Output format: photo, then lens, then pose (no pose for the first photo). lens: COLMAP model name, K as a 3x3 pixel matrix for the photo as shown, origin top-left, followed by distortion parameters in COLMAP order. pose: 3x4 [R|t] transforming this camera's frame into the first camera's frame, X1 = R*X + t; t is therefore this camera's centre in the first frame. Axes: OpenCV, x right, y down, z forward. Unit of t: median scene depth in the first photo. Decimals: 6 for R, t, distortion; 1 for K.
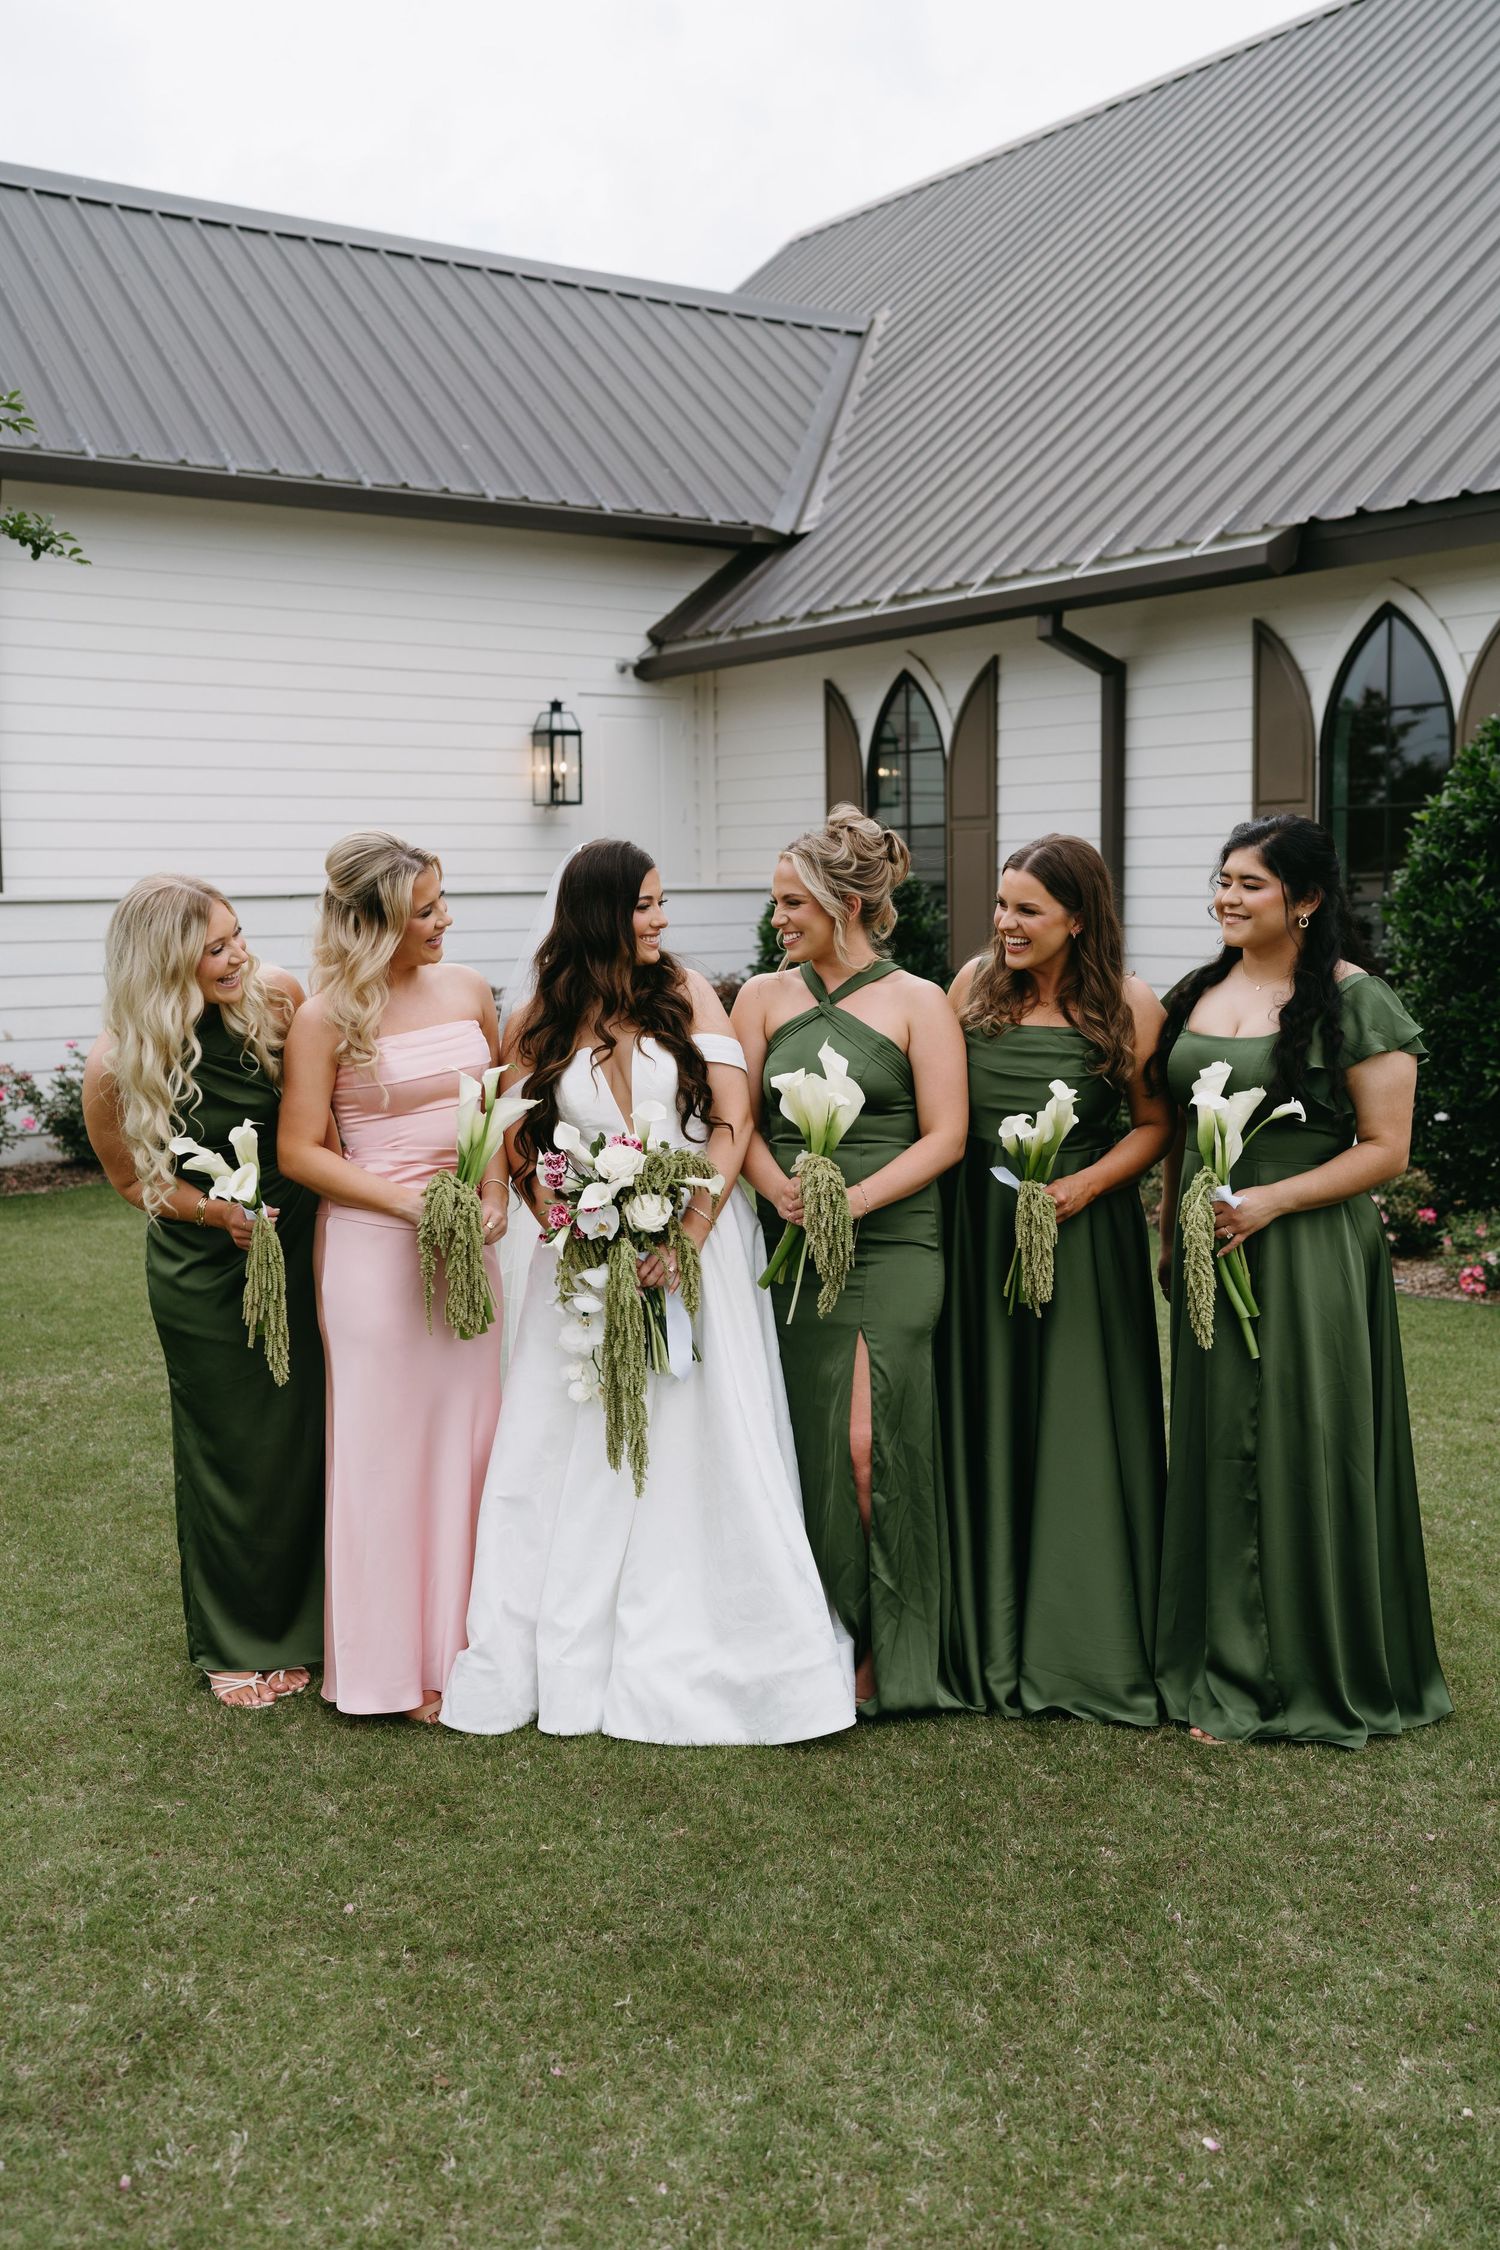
lens RADIAL K [[2206.5, 0, 749.2], [0, 2206.5, 1114.0], [0, 0, 1]] dist [0.019398, 0.000000]
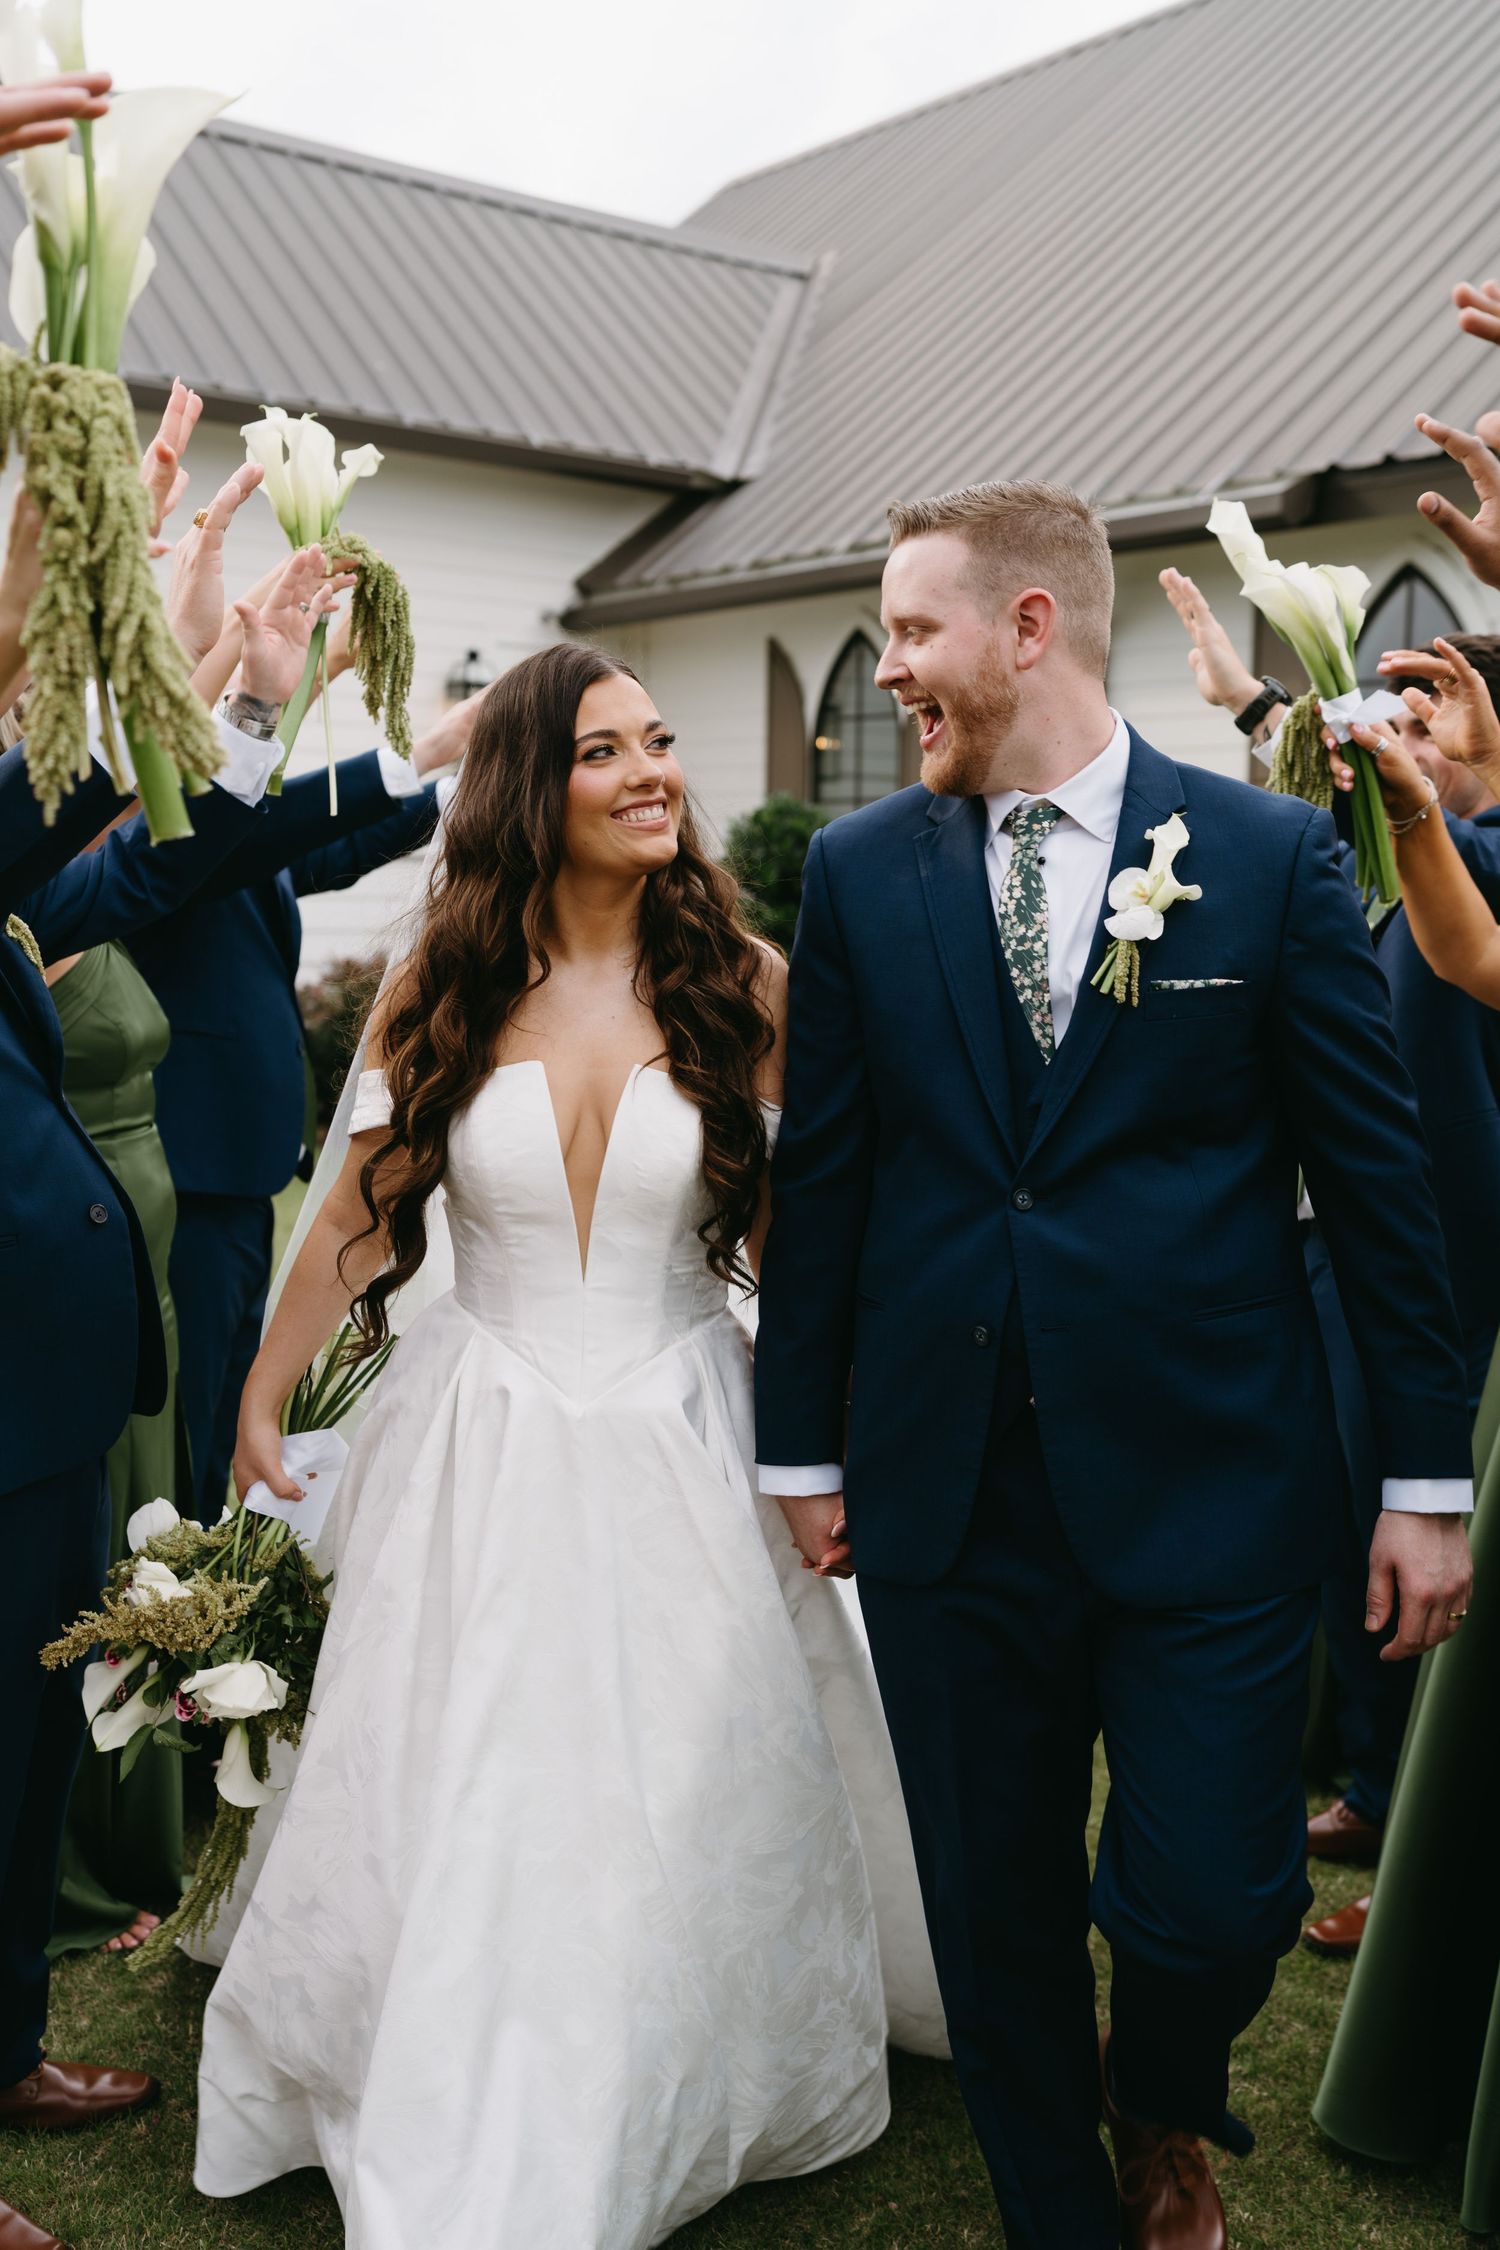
lens RADIAL K [[2206.5, 0, 750.9], [0, 2206.5, 1126.1], [0, 0, 1]] dist [0.019398, 0.000000]
pose [[0.998219, 0.025058, 0.054135, -0.018300], [-0.025575, 0.999634, 0.008870, -0.001510], [-0.053893, -0.010238, 0.998494, 0.084262]]
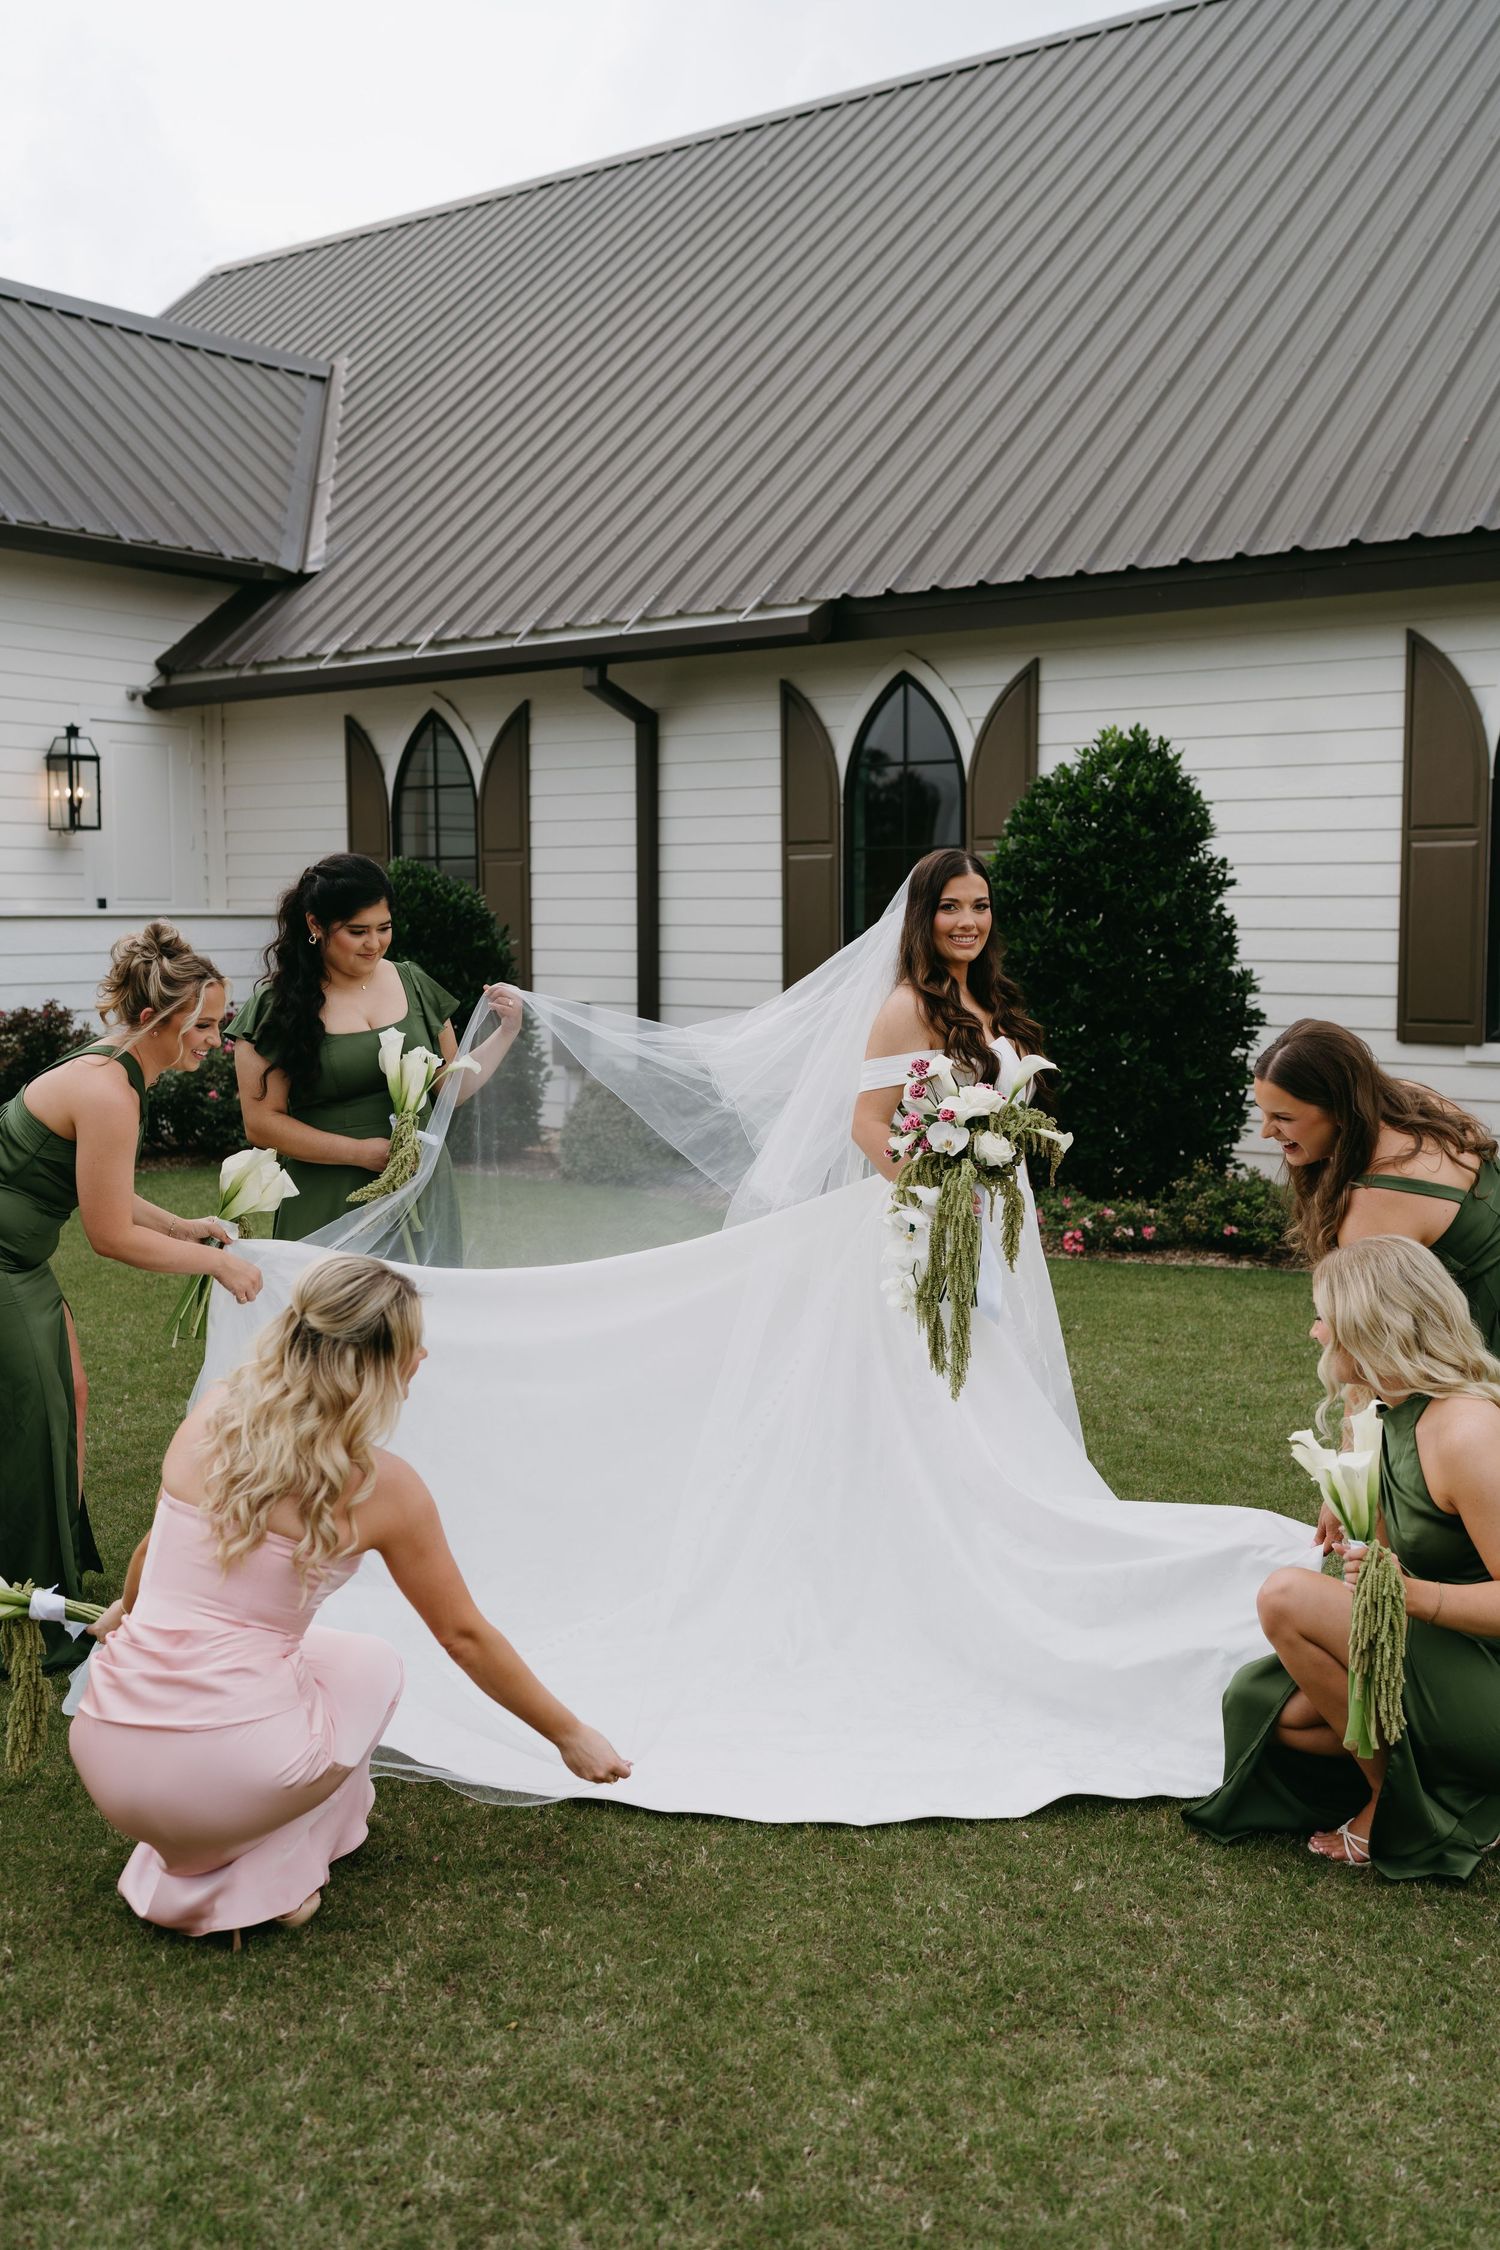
lens RADIAL K [[2206.5, 0, 754.6], [0, 2206.5, 1130.9], [0, 0, 1]] dist [0.019398, 0.000000]
pose [[0.949797, -0.021025, 0.312160, -0.116031], [0.023391, 0.999719, -0.003837, 0.008151], [-0.311992, 0.010947, 0.950022, -0.050772]]
